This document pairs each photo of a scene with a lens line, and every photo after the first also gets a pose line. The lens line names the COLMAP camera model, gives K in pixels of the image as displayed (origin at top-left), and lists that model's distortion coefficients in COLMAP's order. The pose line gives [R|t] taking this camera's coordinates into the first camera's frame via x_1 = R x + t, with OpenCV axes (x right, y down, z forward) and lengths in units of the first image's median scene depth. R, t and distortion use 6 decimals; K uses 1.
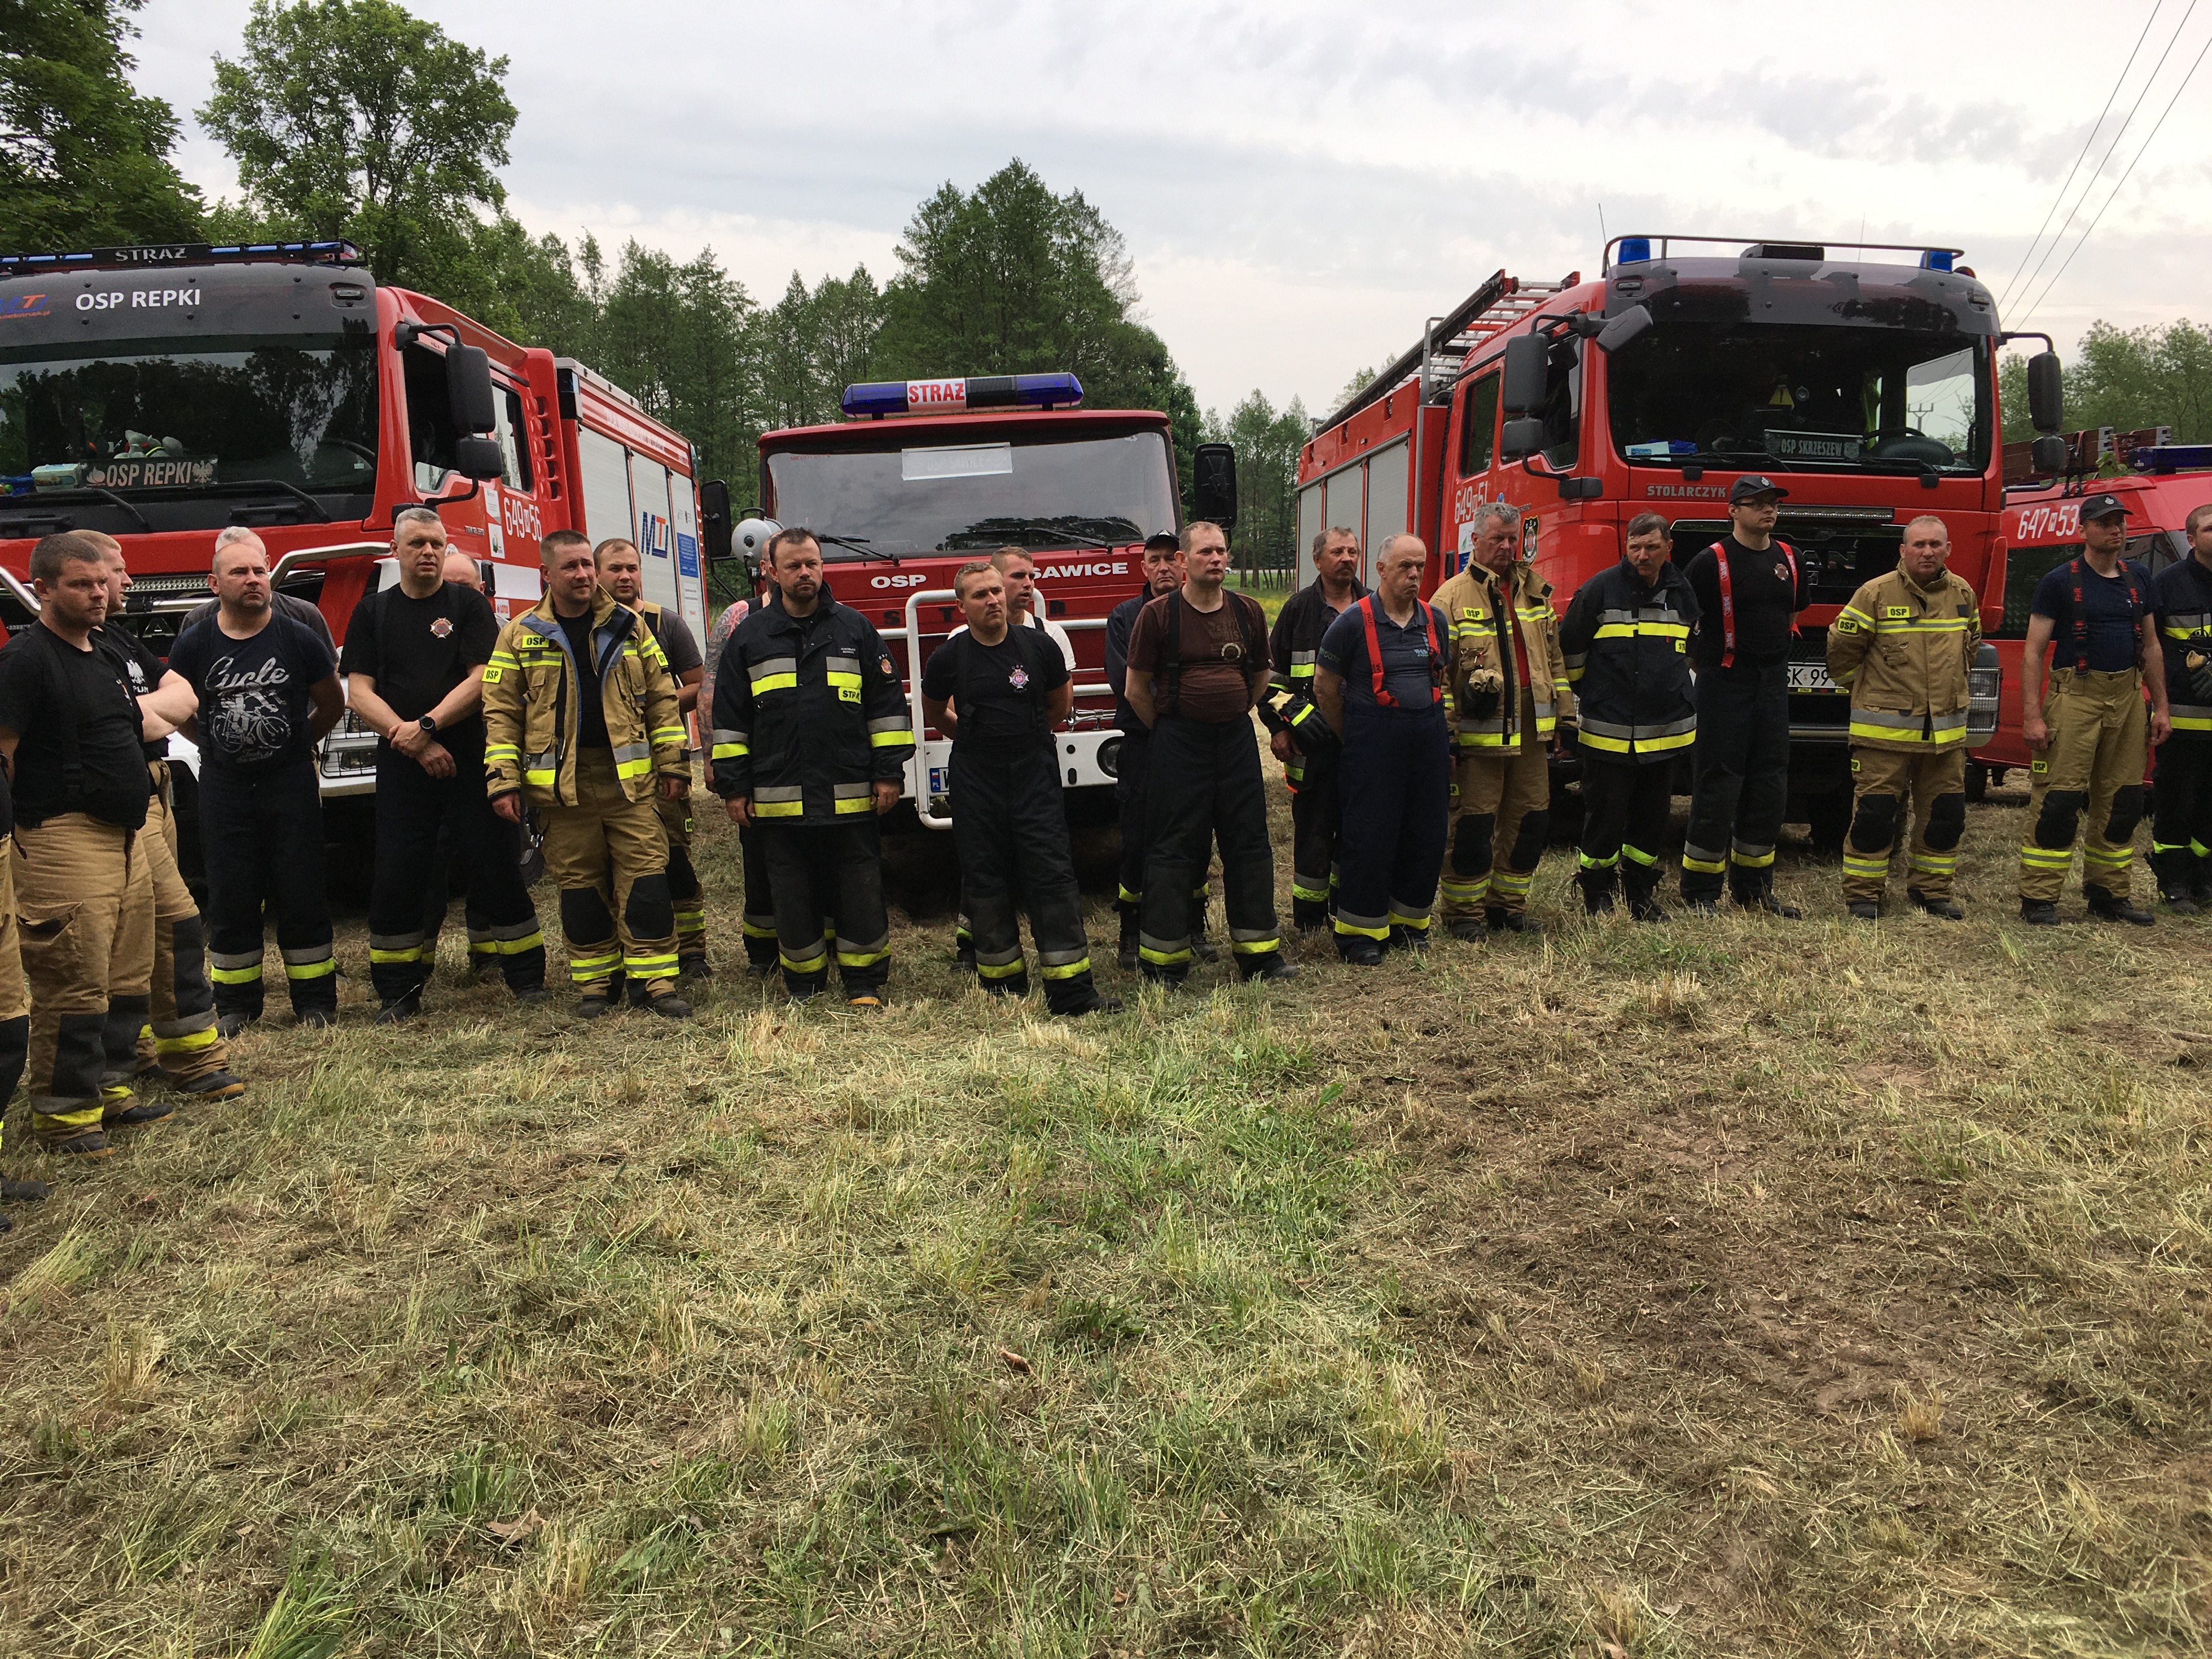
lens RADIAL K [[1908.7, 0, 1094.3], [0, 1908.7, 829.5], [0, 0, 1]] dist [0.094214, -0.129877]
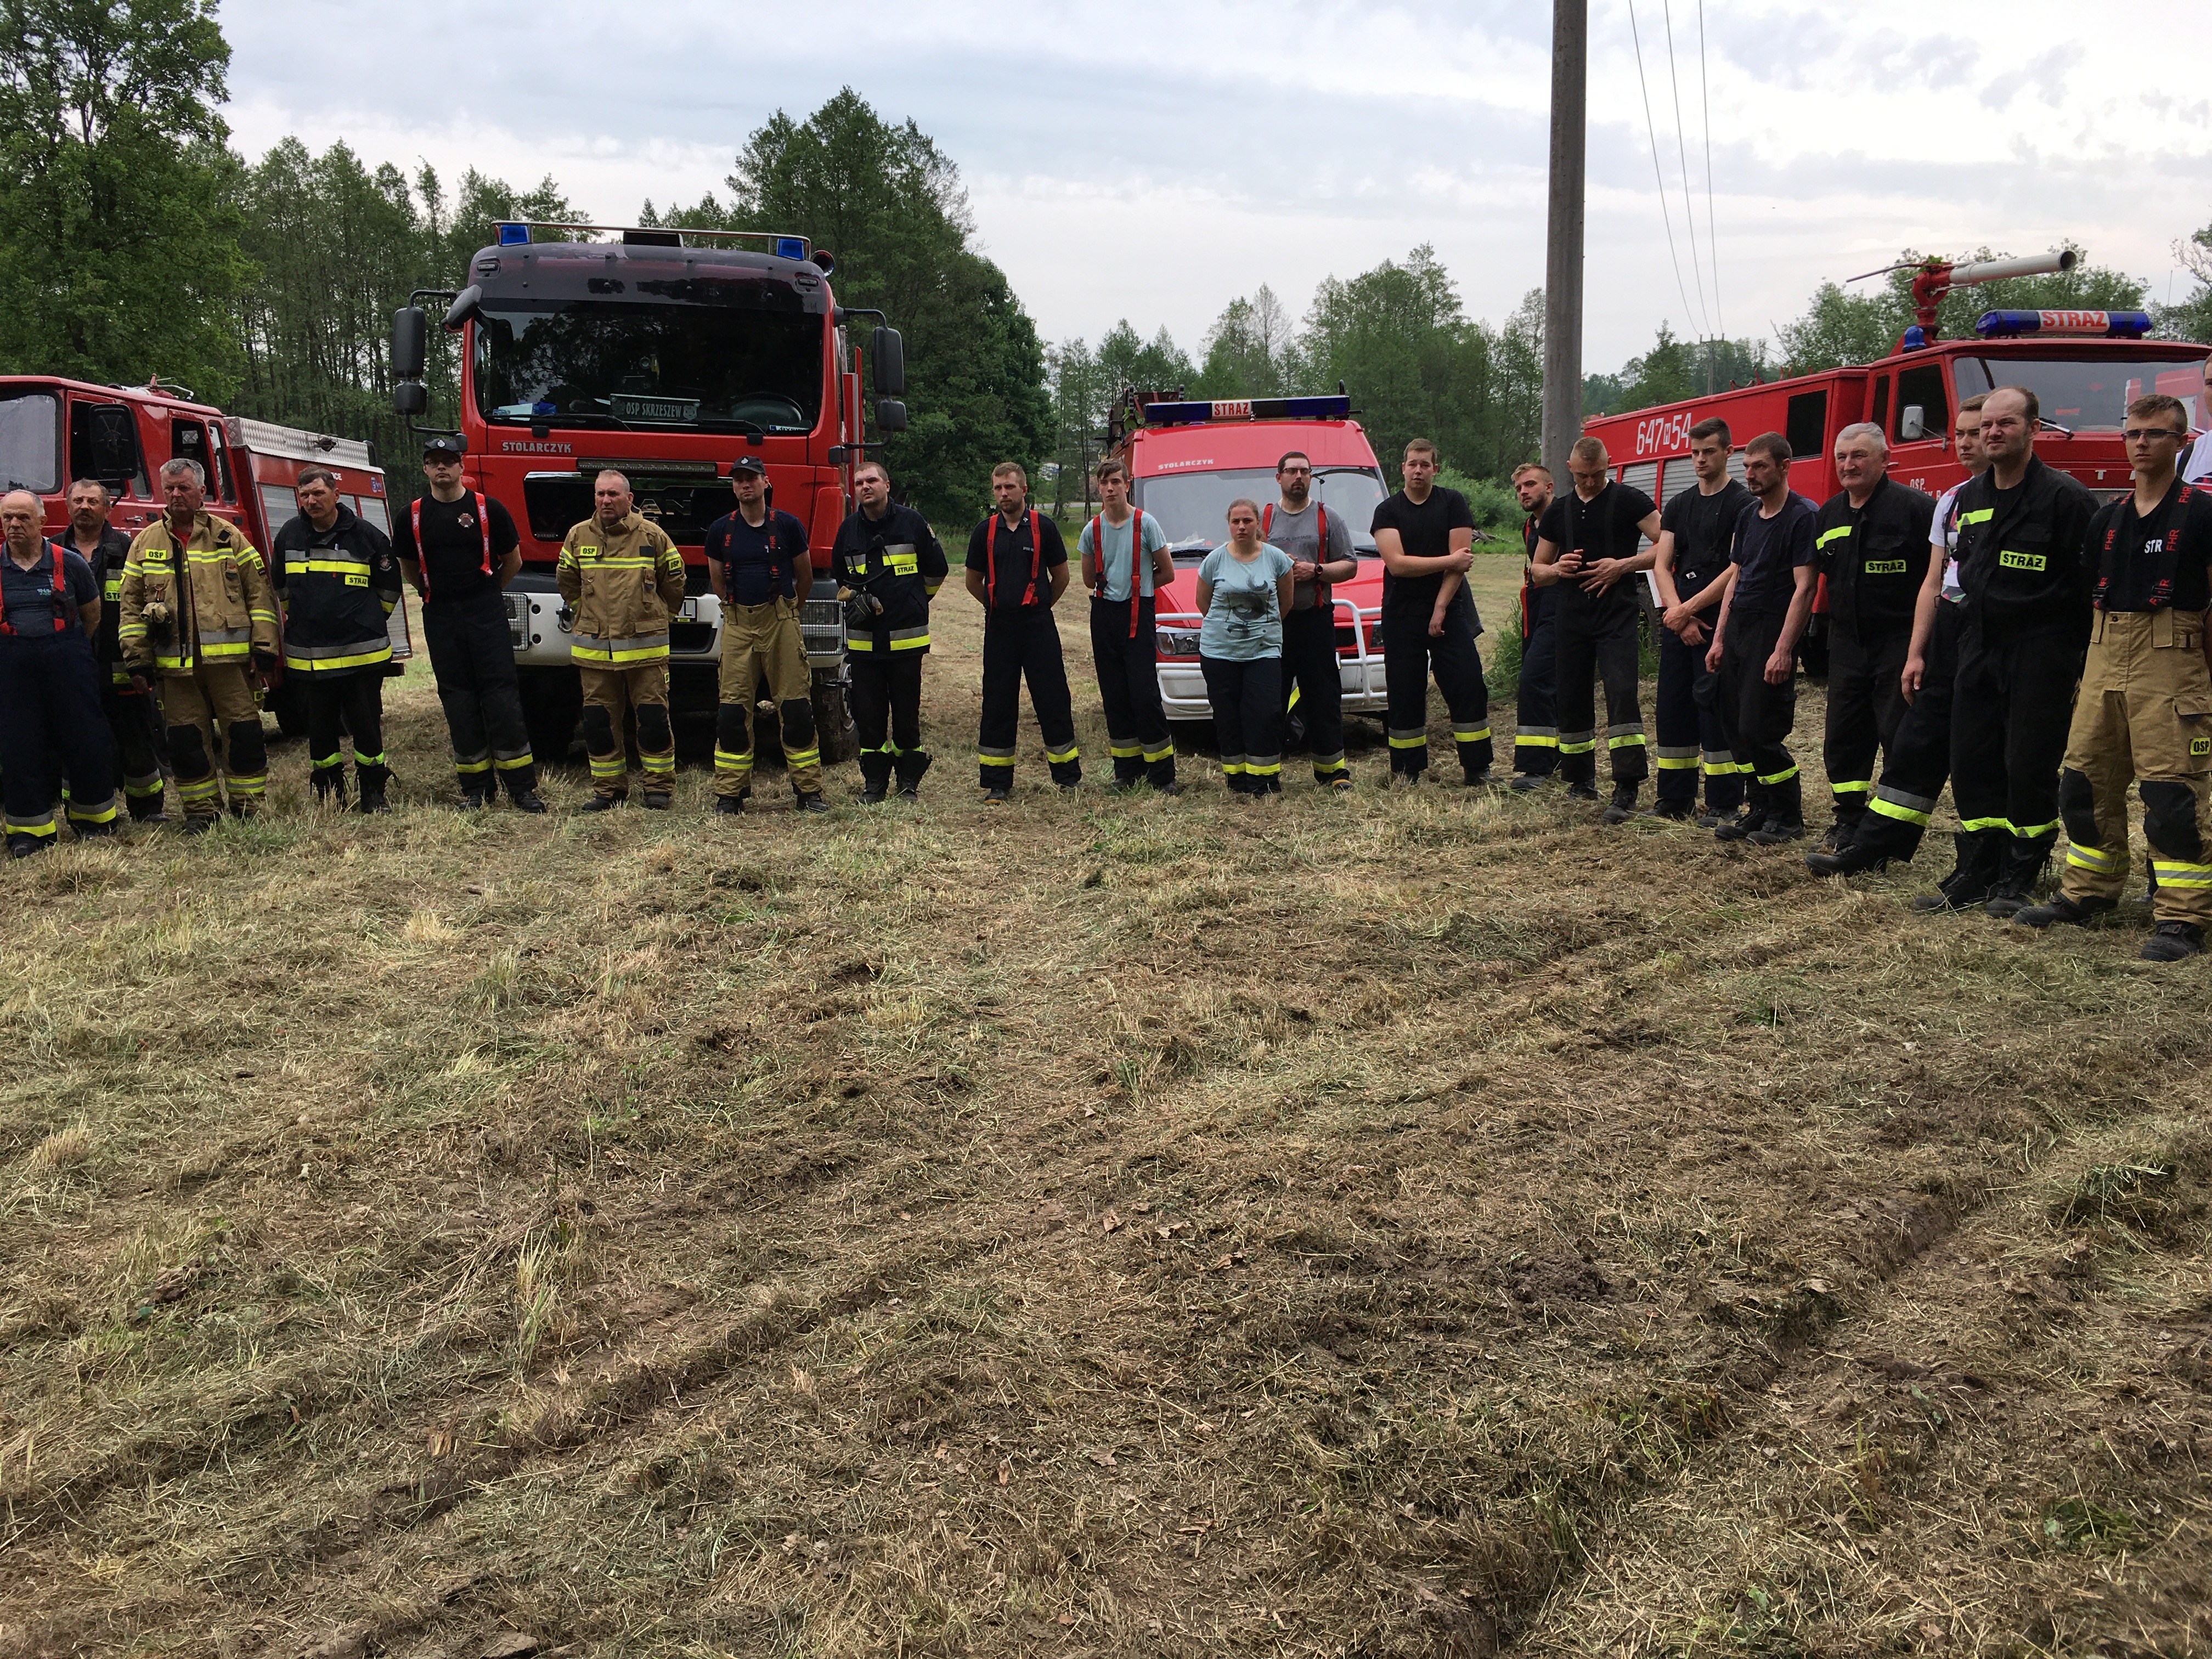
lens RADIAL K [[1904.2, 0, 1085.9], [0, 1904.2, 831.1], [0, 0, 1]] dist [0.095600, -0.124632]
pose [[0.999527, -0.012032, 0.028302, 0.868867], [0.010989, 0.999265, 0.036732, 0.021977], [-0.028723, -0.036403, 0.998924, -0.240707]]
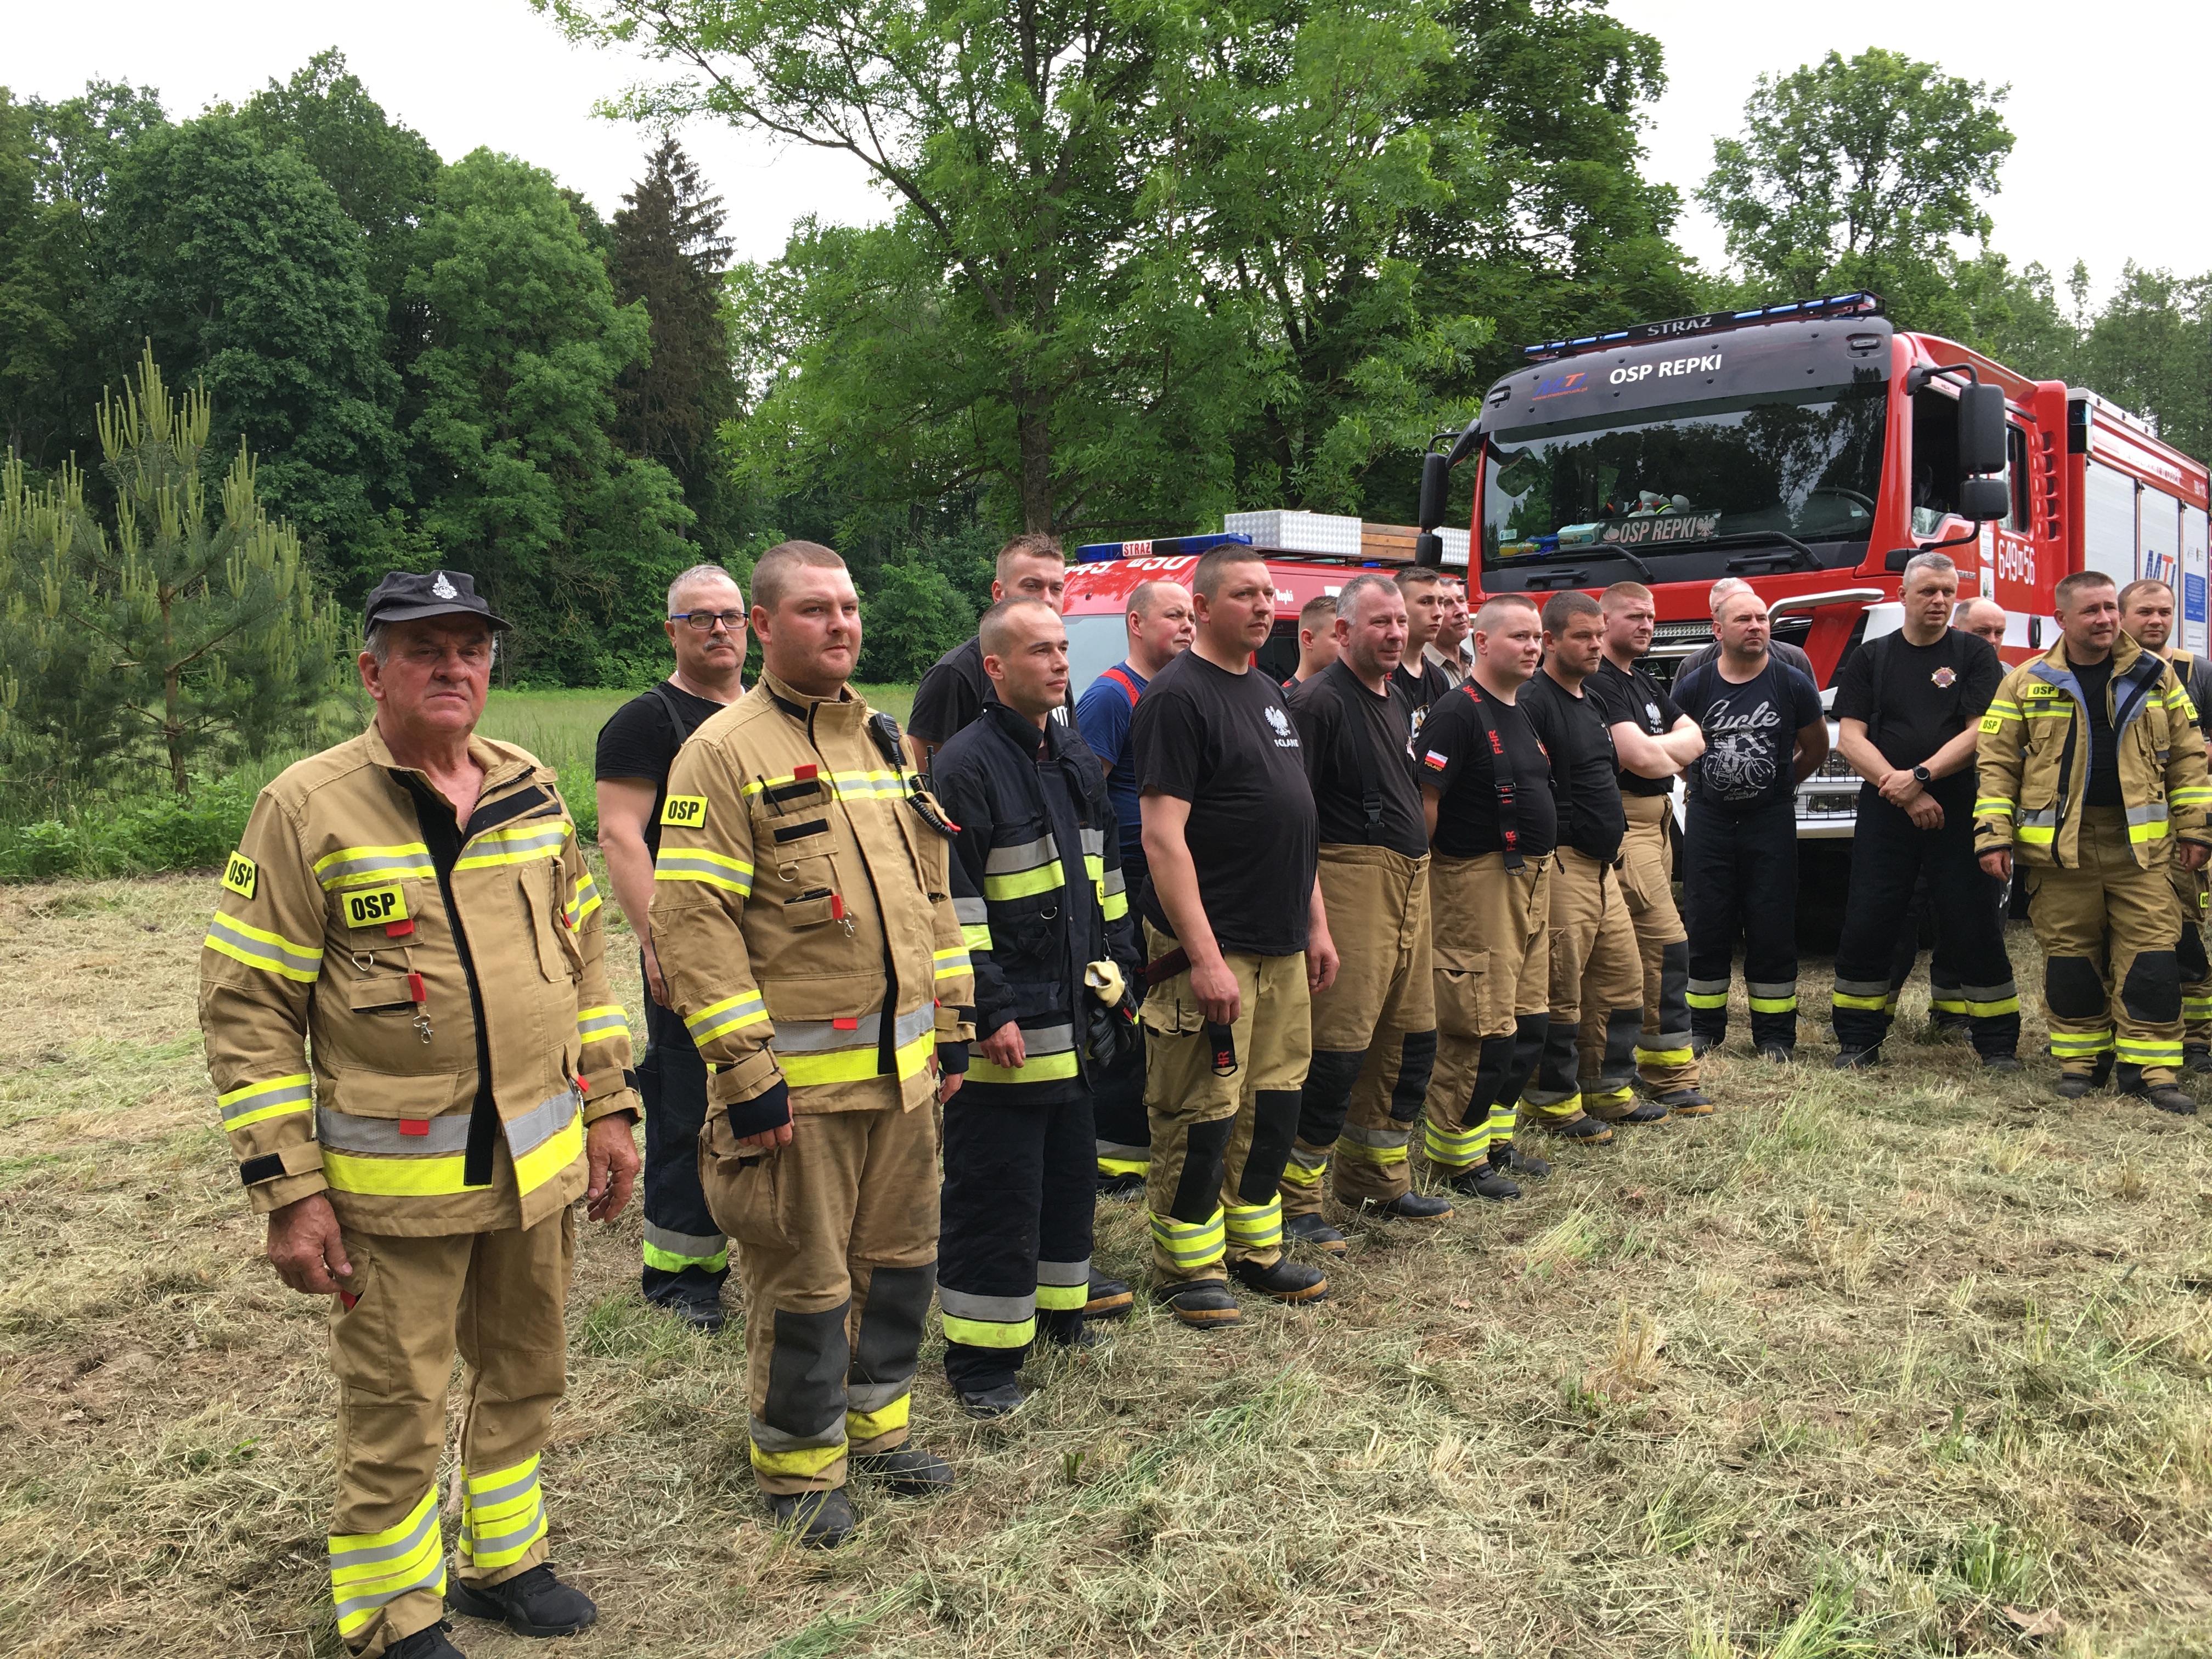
lens RADIAL K [[1896.3, 0, 1093.6], [0, 1896.3, 833.3], [0, 0, 1]] dist [0.104686, -0.134675]
pose [[0.760369, 0.072951, -0.645382, -0.029154], [-0.087004, 0.996157, 0.010096, 0.002917], [0.643638, 0.048474, 0.763793, -0.017048]]
